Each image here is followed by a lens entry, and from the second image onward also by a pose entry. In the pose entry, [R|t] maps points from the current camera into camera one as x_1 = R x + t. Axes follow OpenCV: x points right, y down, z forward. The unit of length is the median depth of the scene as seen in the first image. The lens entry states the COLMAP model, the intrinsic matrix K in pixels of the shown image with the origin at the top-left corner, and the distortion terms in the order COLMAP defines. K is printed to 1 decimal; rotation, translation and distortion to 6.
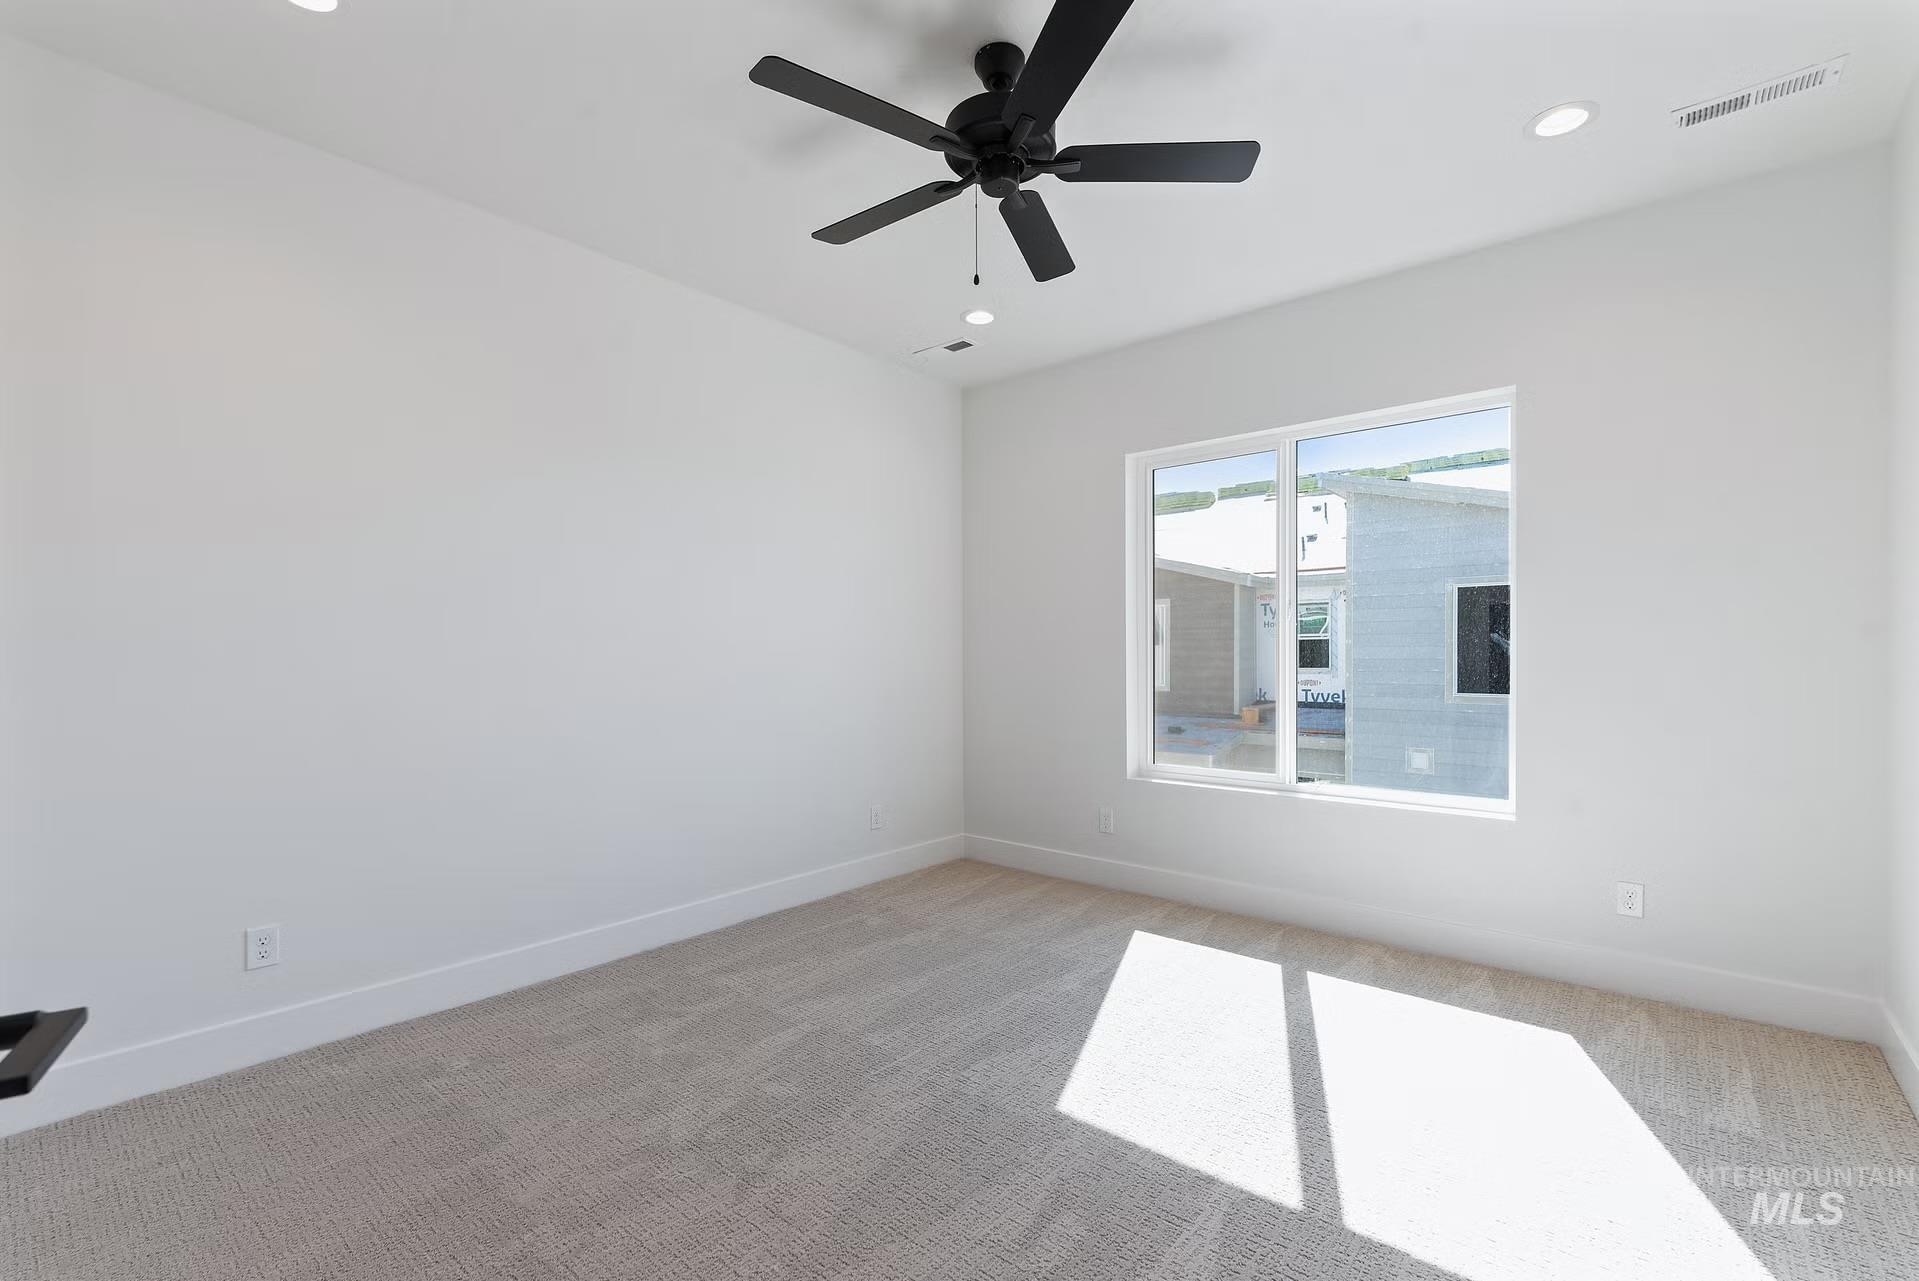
lens RADIAL K [[829.1, 0, 968.8], [0, 829.1, 658.4], [0, 0, 1]] dist [0.000115, 0.000088]
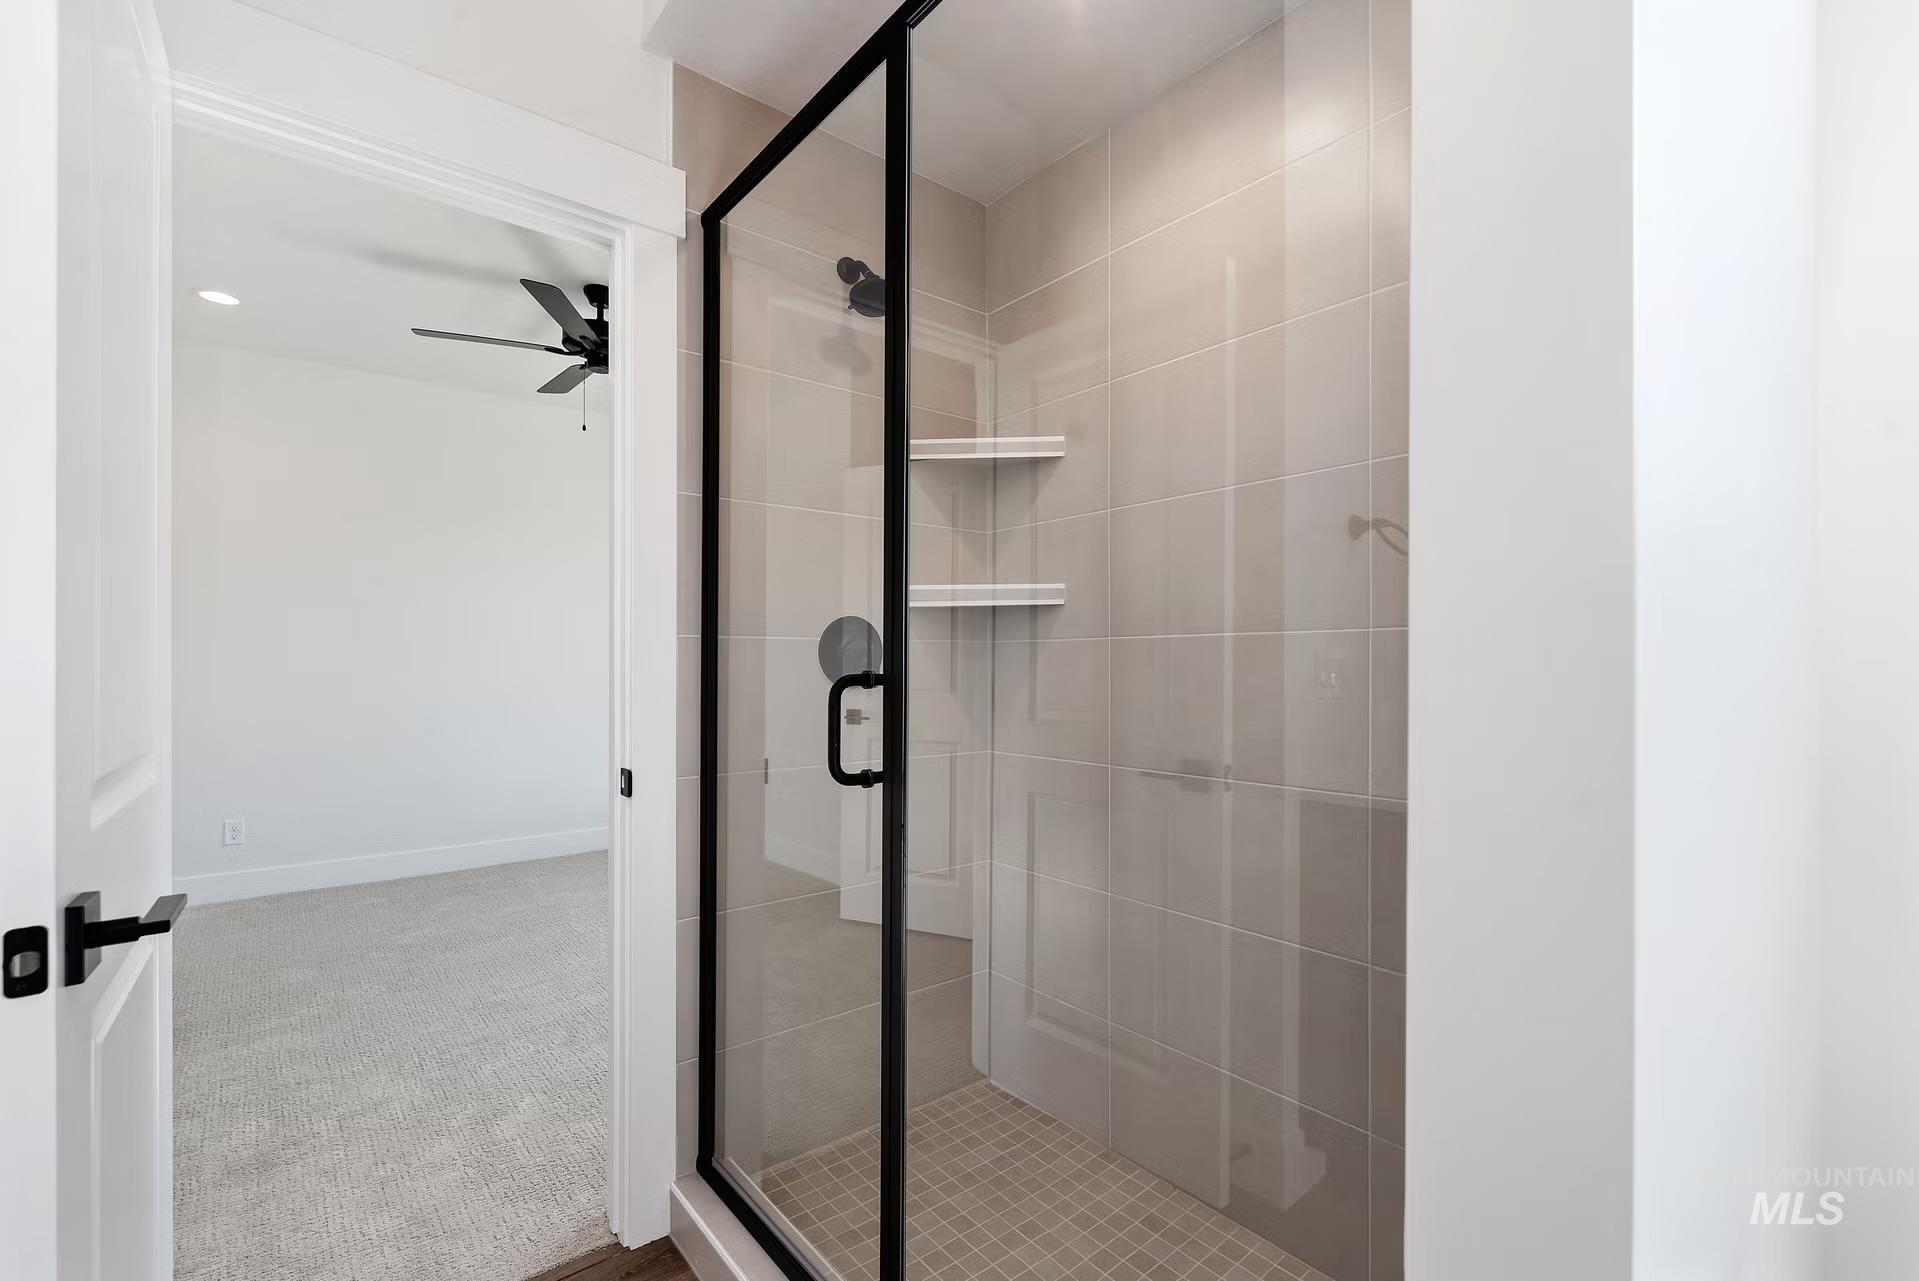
lens RADIAL K [[829.1, 0, 968.8], [0, 829.1, 658.4], [0, 0, 1]] dist [0.000115, 0.000088]
pose [[0.985366, 0.002421, -0.170435, 0.905918], [-0.003543, 0.999974, -0.006277, -0.000276], [0.170415, 0.006789, 0.985349, -0.407118]]
